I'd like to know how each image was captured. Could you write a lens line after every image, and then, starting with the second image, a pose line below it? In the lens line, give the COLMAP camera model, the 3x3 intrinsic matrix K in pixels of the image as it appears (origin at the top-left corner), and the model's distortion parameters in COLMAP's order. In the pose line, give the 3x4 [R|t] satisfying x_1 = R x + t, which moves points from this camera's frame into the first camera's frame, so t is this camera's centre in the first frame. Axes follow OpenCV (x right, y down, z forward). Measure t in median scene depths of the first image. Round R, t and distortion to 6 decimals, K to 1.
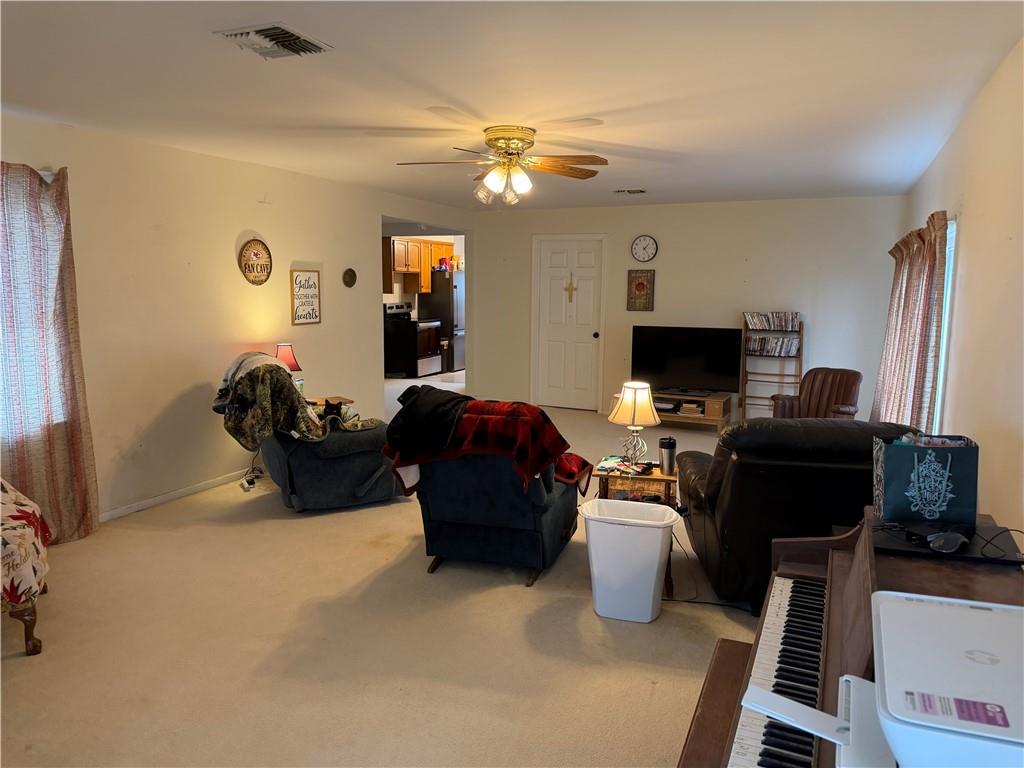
lens RADIAL K [[733.1, 0, 511.7], [0, 733.1, 383.4], [0, 0, 1]] dist [0.067759, -0.079563]
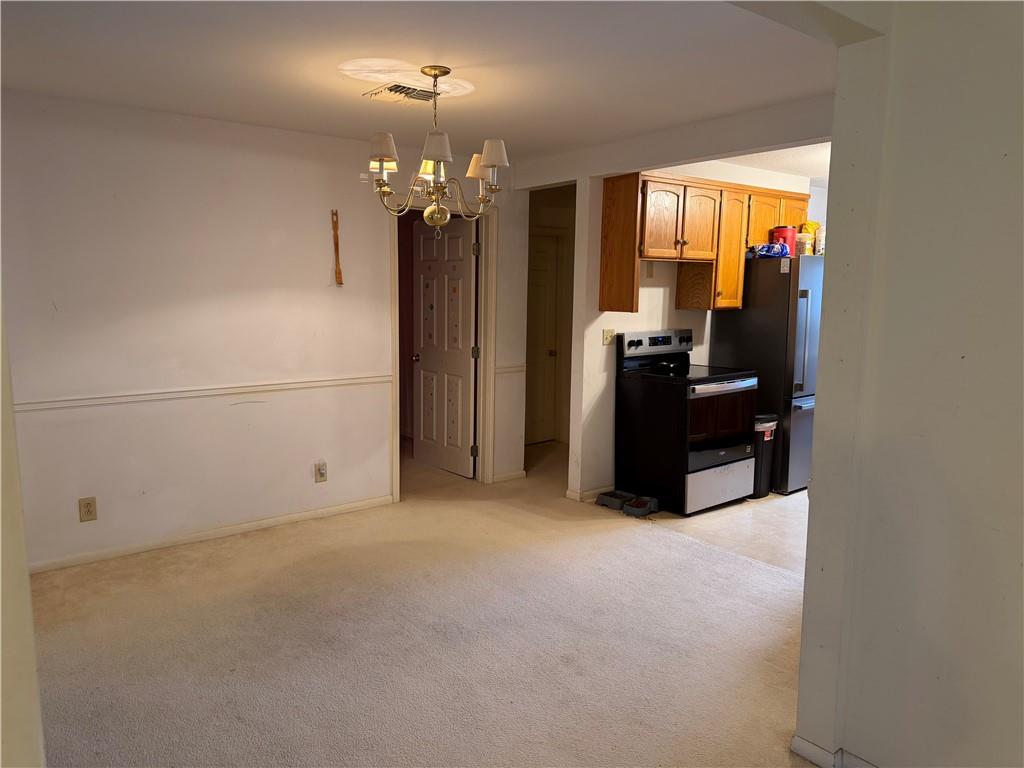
lens RADIAL K [[733.1, 0, 516.3], [0, 733.1, 390.9], [0, 0, 1]] dist [0.067759, -0.079563]
pose [[0.889659, 0.058187, -0.452903, -0.028695], [-0.057823, 0.998219, 0.014663, -0.073939], [0.452950, 0.013143, 0.891439, 0.559445]]
